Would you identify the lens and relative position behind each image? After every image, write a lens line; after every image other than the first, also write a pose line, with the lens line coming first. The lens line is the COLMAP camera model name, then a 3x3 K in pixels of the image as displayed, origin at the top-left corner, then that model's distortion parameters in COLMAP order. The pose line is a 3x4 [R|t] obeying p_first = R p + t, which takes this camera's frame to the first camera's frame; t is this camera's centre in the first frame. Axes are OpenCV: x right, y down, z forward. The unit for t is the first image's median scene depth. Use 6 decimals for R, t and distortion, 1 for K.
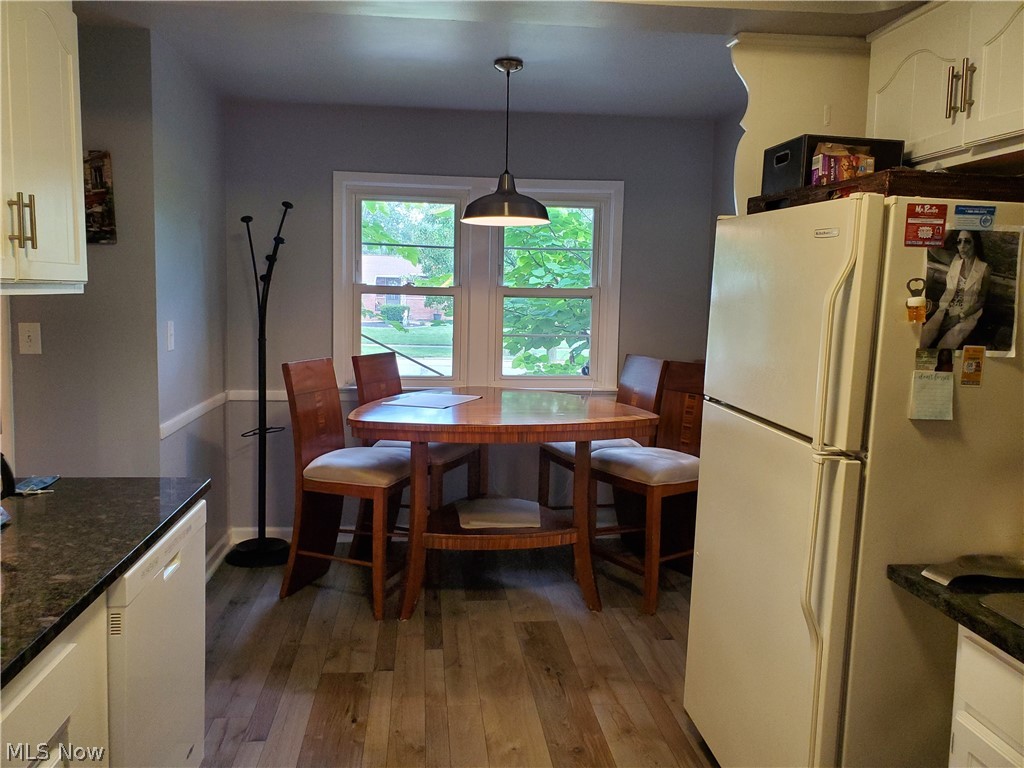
lens RADIAL K [[795.9, 0, 519.3], [0, 795.9, 376.2], [0, 0, 1]] dist [0.043930, 0.002856]
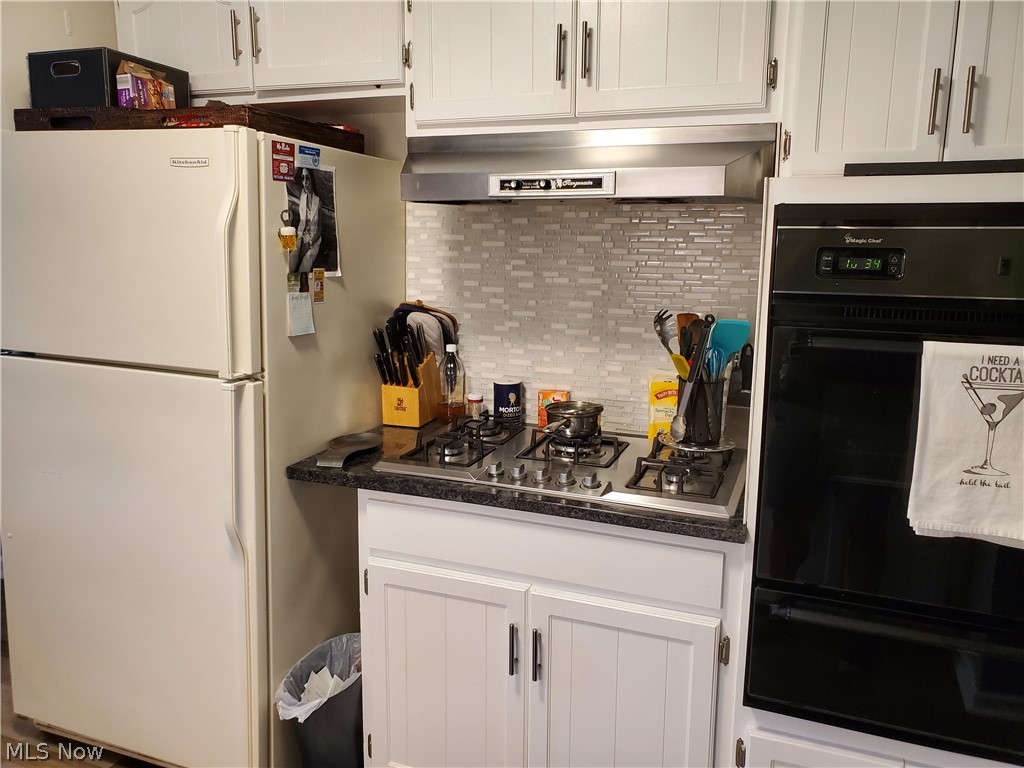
lens RADIAL K [[795.9, 0, 512.9], [0, 795.9, 393.2], [0, 0, 1]] dist [0.043930, 0.002856]
pose [[0.480861, -0.196981, 0.854383, -0.346843], [0.107139, 0.980336, 0.165720, -0.021662], [-0.870226, 0.011849, 0.492510, 0.173533]]
